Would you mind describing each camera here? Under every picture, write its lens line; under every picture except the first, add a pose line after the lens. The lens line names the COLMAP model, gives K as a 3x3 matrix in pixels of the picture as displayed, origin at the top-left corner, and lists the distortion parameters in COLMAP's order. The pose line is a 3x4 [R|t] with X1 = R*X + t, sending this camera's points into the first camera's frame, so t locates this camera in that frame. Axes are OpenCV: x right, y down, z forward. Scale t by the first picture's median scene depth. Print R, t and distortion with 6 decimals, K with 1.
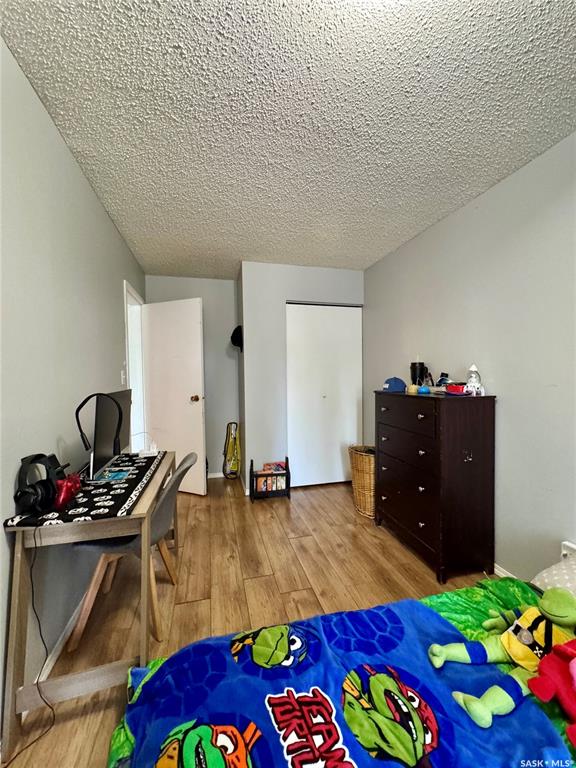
lens RADIAL K [[307.1, 0, 289.5], [0, 307.1, 385.5], [0, 0, 1]] dist [-0.007490, 0.001378]
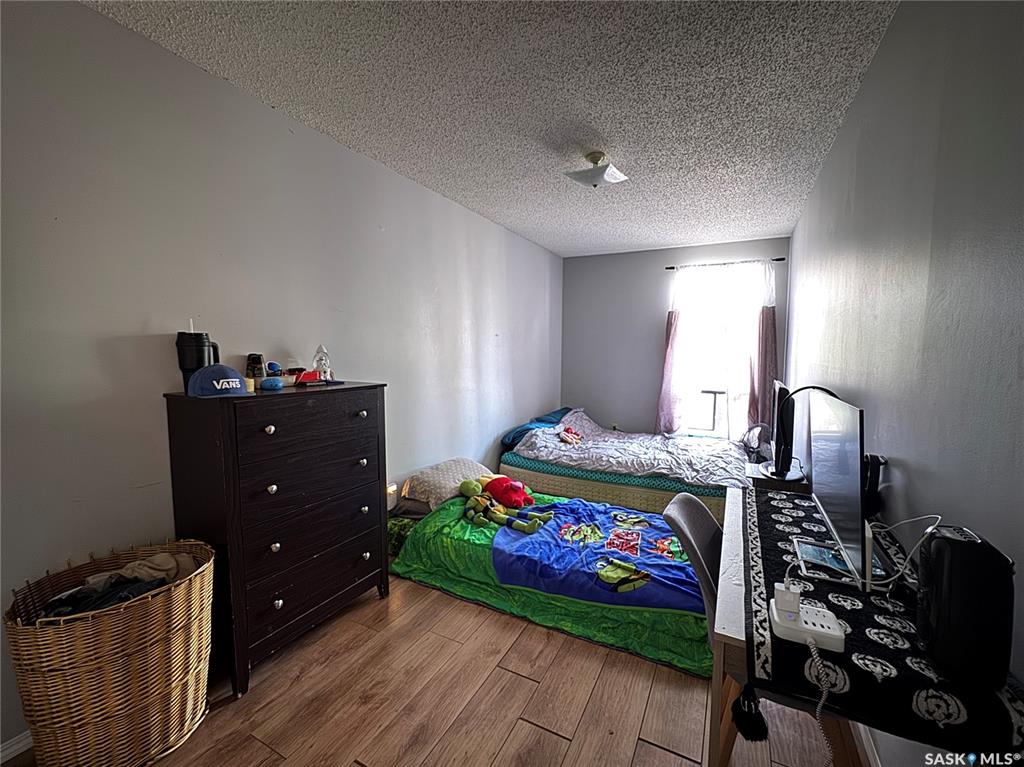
lens RADIAL K [[409.5, 0, 508.1], [0, 409.5, 379.1], [0, 0, 1]] dist [-0.007490, 0.001378]
pose [[-0.723471, -0.044130, 0.688943, -0.591862], [0.023541, 0.995797, 0.088506, -0.074548], [-0.689953, 0.080250, -0.719392, 1.699130]]
